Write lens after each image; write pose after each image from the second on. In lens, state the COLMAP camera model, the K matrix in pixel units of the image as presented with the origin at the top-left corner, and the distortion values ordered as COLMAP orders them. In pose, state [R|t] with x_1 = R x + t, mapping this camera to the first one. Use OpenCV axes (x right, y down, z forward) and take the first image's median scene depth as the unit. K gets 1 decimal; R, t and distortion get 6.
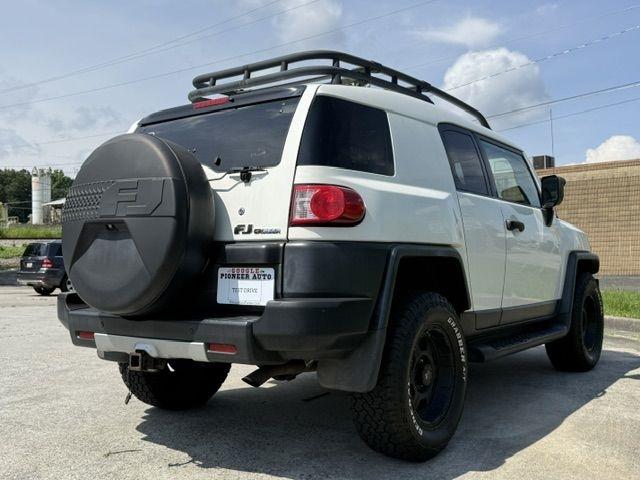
lens RADIAL K [[662.0, 0, 320.0], [0, 662.0, 240.0], [0, 0, 1]] dist [0.156696, -0.307851]
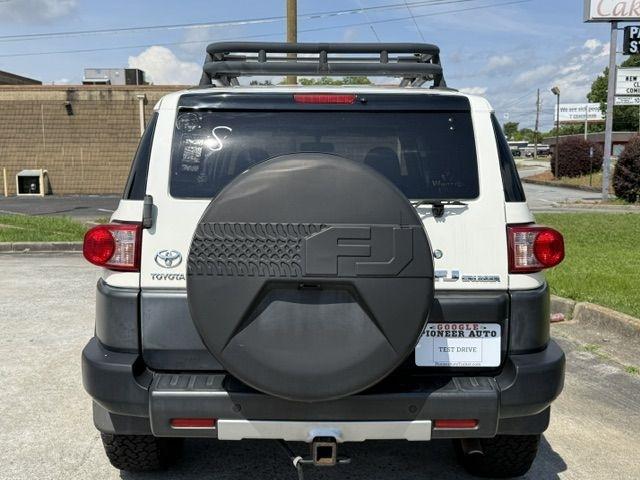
lens RADIAL K [[661.4, 0, 321.8], [0, 661.4, 243.8], [0, 0, 1]] dist [0.160364, -0.305639]
pose [[0.805867, -0.058855, 0.589165, -0.702402], [-0.025575, 0.990659, 0.133943, -0.158004], [-0.591544, -0.123008, 0.796834, 0.410807]]
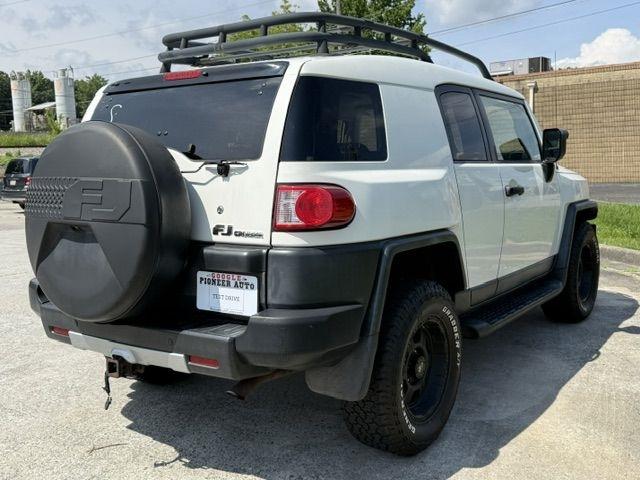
lens RADIAL K [[661.4, 0, 321.8], [0, 661.4, 243.8], [0, 0, 1]] dist [0.160364, -0.305639]
pose [[0.999784, -0.014197, 0.015172, 0.006689], [0.011753, 0.988533, 0.150545, -0.128390], [-0.017136, -0.150335, 0.988487, 0.086113]]
